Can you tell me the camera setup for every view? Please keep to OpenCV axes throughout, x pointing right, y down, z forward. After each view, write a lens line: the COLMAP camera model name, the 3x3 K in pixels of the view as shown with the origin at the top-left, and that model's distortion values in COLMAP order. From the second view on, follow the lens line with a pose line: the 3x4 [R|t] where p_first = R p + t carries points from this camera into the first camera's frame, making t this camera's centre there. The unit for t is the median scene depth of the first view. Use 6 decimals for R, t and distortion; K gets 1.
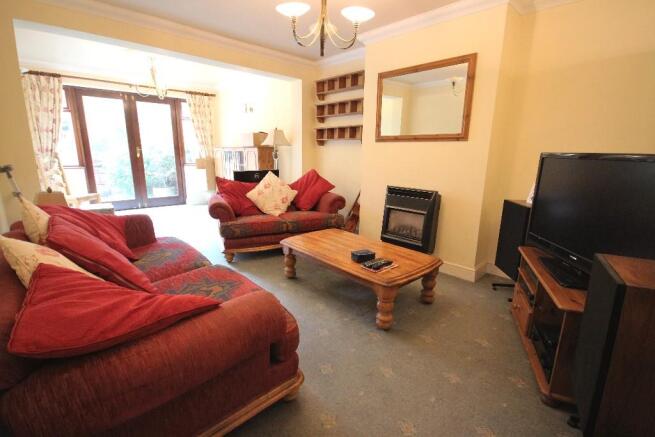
lens RADIAL K [[302.2, 0, 328.1], [0, 302.2, 217.0], [0, 0, 1]] dist [0.001643, 0.000077]
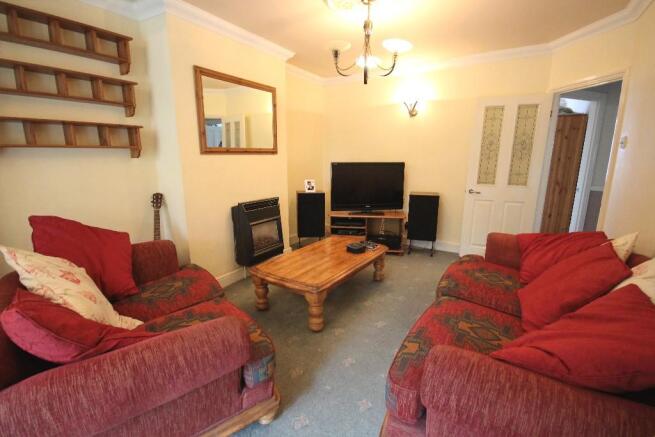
lens RADIAL K [[302.2, 0, 327.6], [0, 302.2, 219.0], [0, 0, 1]] dist [0.001643, 0.000077]
pose [[-0.246903, -0.209851, 0.946045, -0.771173], [0.211688, 0.941011, 0.263982, -0.257012], [-0.945636, 0.265444, -0.187916, 0.994633]]
